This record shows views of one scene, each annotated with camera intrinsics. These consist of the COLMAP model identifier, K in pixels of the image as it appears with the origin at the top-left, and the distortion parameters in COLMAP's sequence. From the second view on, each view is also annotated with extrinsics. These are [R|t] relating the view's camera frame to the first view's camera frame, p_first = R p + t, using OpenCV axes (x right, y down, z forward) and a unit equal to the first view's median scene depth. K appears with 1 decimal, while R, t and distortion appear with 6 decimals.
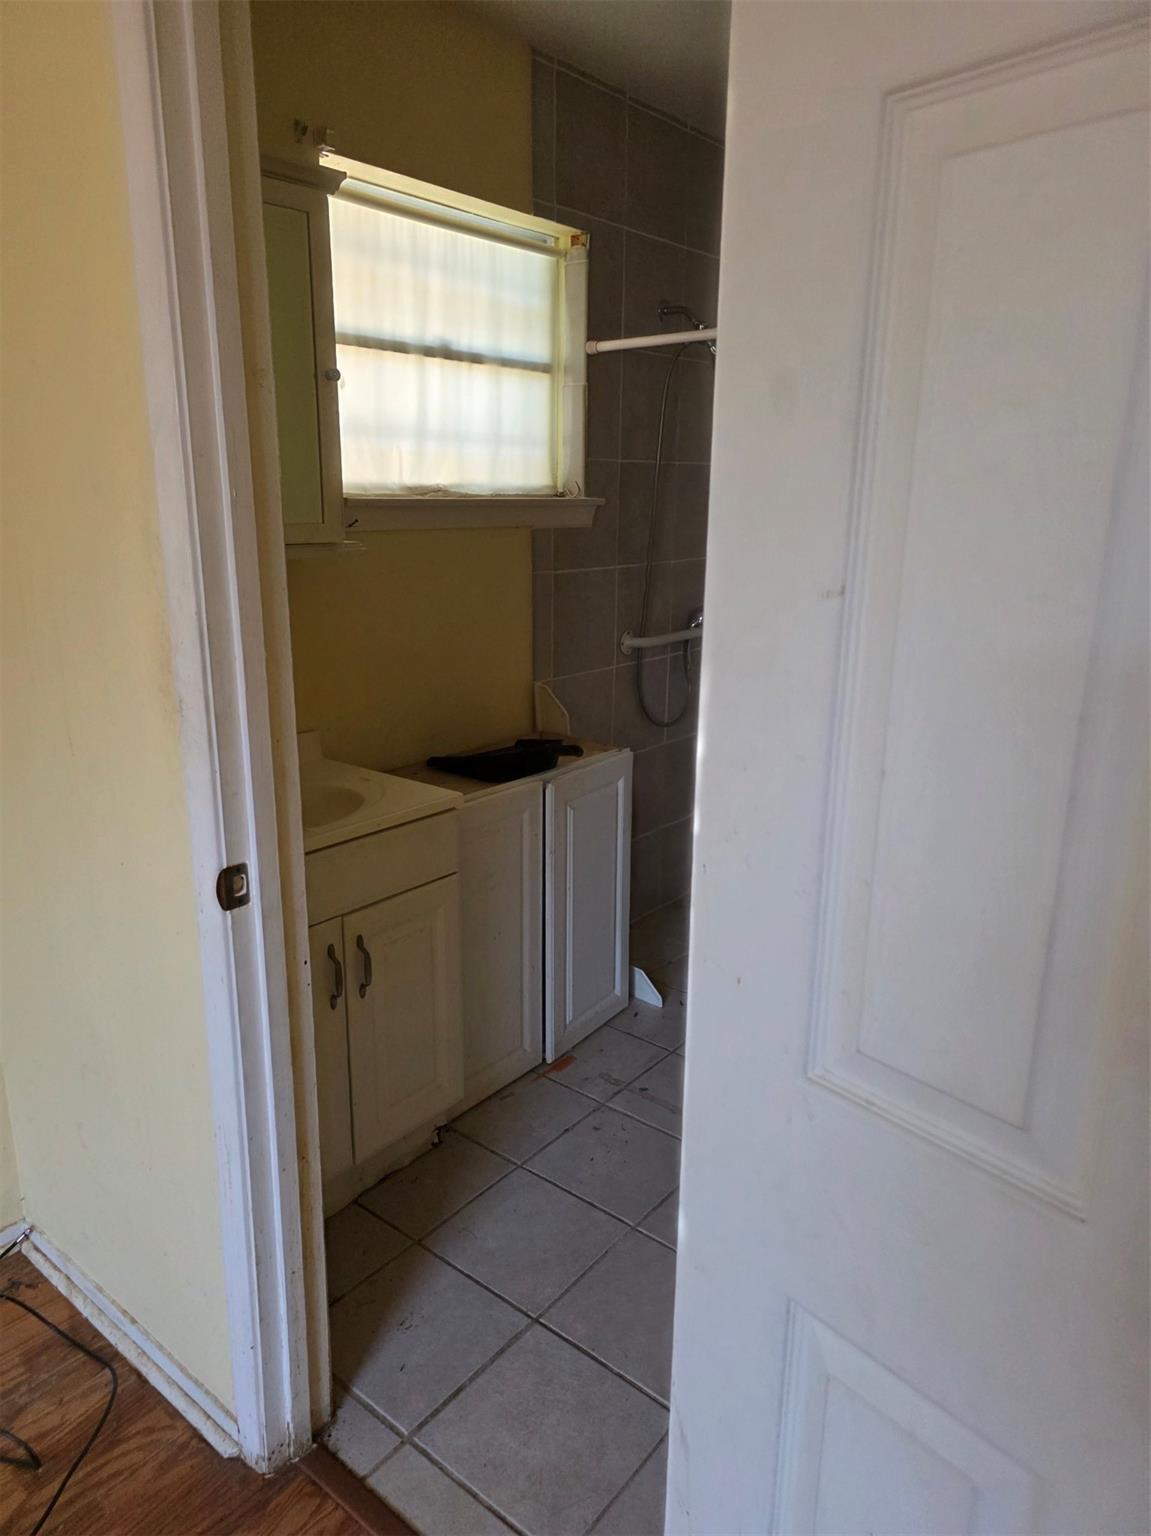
lens RADIAL K [[1027.1, 0, 597.1], [0, 1027.1, 764.5], [0, 0, 1]] dist [0.004274, -0.001879]
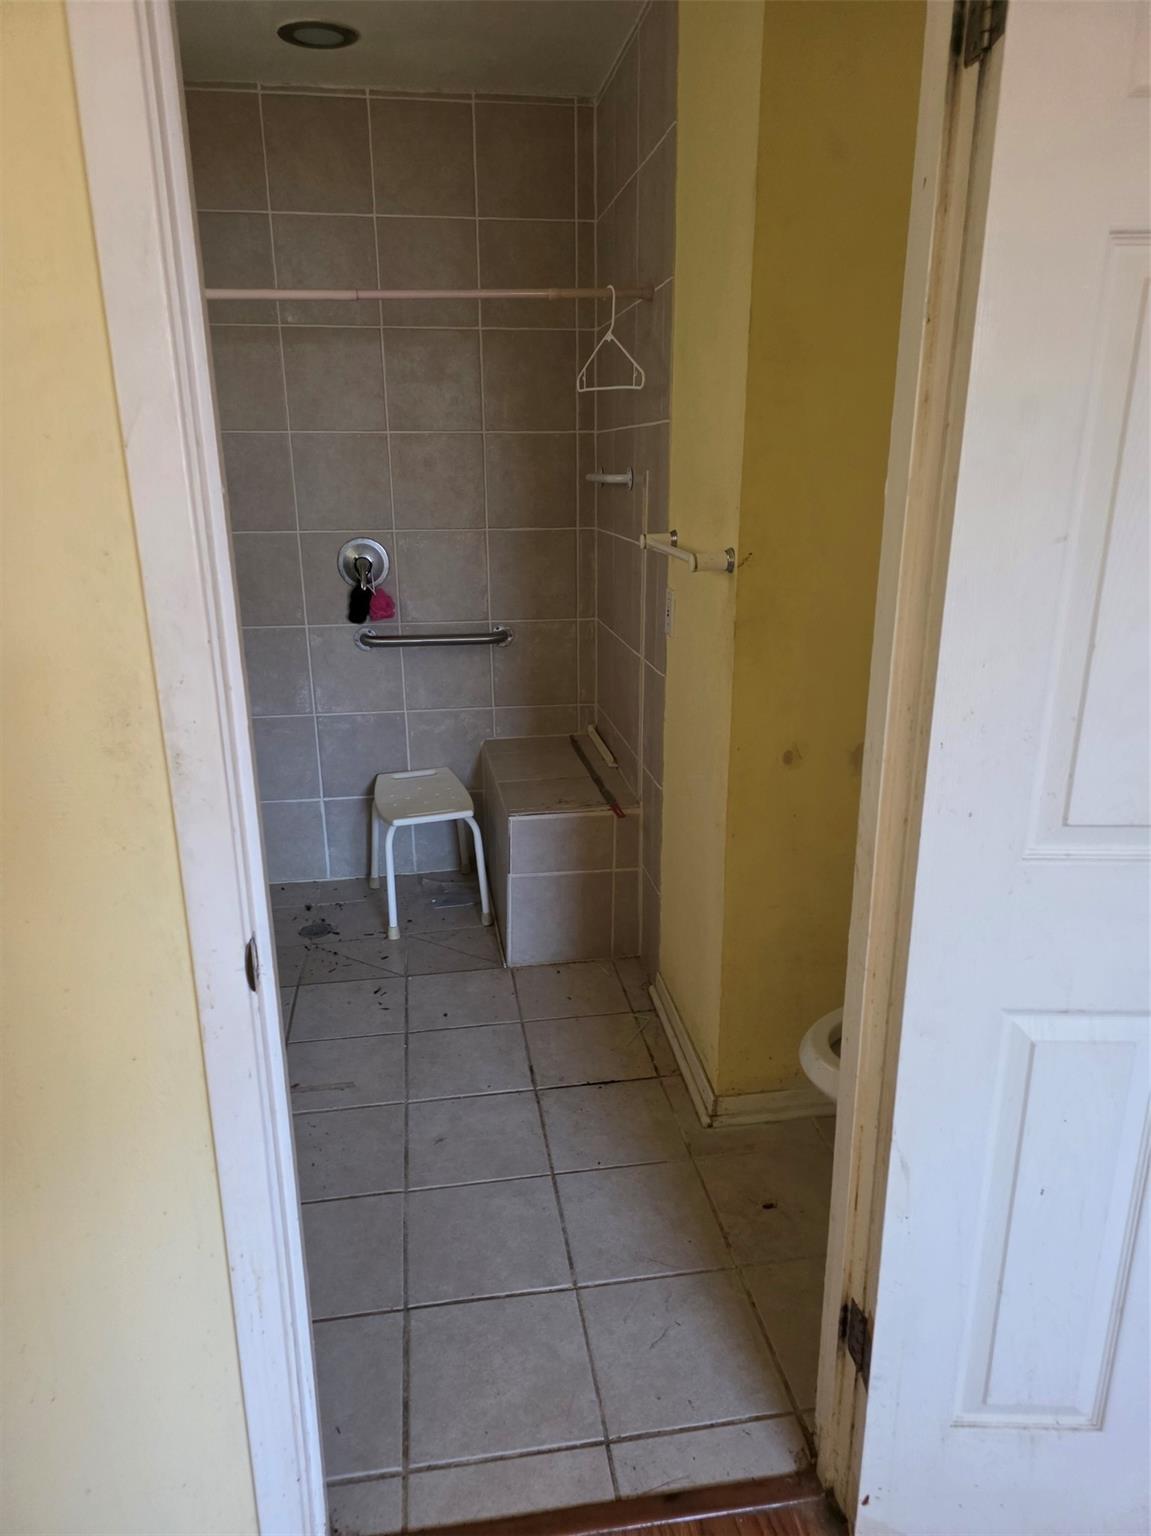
lens RADIAL K [[1027.1, 0, 597.1], [0, 1027.1, 764.5], [0, 0, 1]] dist [0.004274, -0.001879]
pose [[0.666697, -0.236126, 0.706937, -0.587890], [0.198081, 0.970514, 0.137357, -0.077616], [-0.718525, 0.048456, 0.693811, 0.179100]]
